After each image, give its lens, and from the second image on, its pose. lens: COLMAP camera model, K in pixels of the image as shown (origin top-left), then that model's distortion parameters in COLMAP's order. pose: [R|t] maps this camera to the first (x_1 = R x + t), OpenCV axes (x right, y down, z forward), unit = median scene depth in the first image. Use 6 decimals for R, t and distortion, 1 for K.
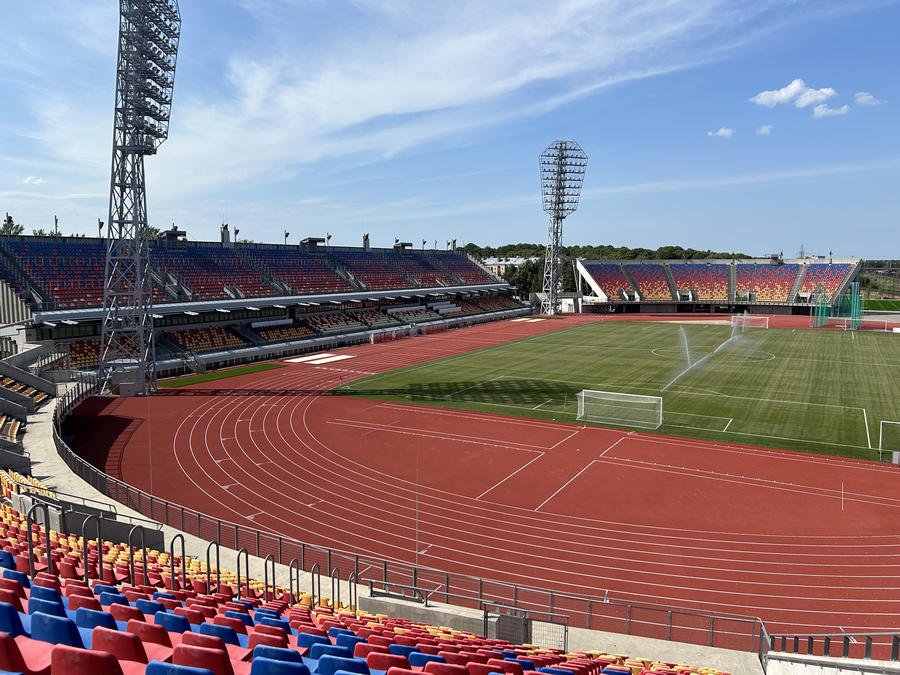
lens RADIAL K [[677.4, 0, 450.0], [0, 677.4, 337.5], [0, 0, 1]] dist [0.095960, -0.136024]
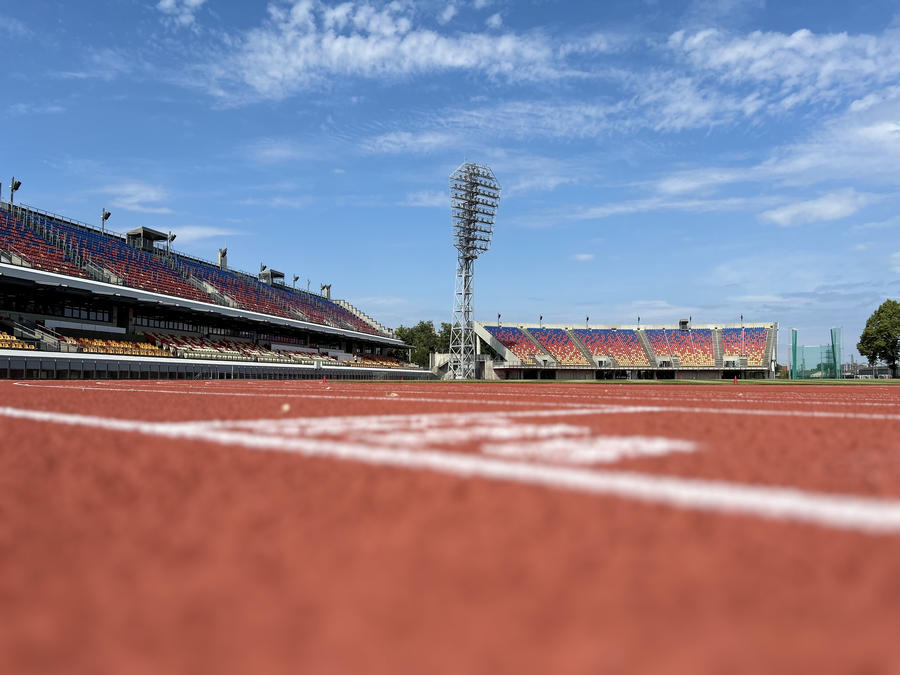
lens RADIAL K [[677.4, 0, 450.0], [0, 677.4, 337.5], [0, 0, 1]] dist [0.095960, -0.136024]
pose [[0.954186, 0.027051, 0.297989, -0.097414], [0.023299, 0.986164, -0.164128, 0.047732], [-0.298306, 0.163551, 0.940354, 0.269522]]
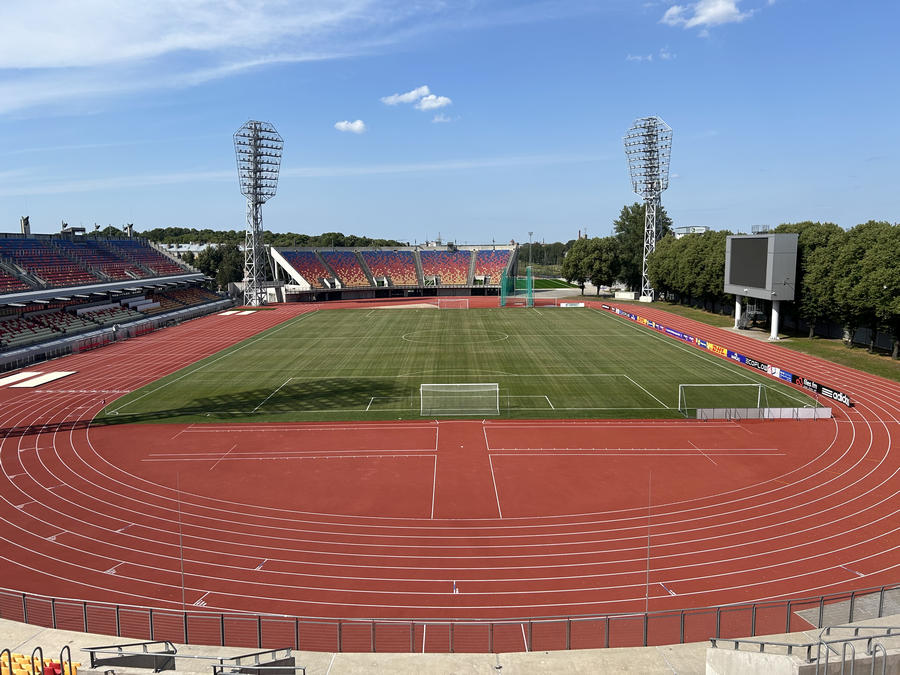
lens RADIAL K [[677.4, 0, 450.0], [0, 677.4, 337.5], [0, 0, 1]] dist [0.095960, -0.136024]
pose [[0.867092, -0.073013, 0.492769, -0.089631], [0.061802, 0.997325, 0.039023, -0.010005], [-0.494300, -0.003382, 0.869285, 0.043699]]
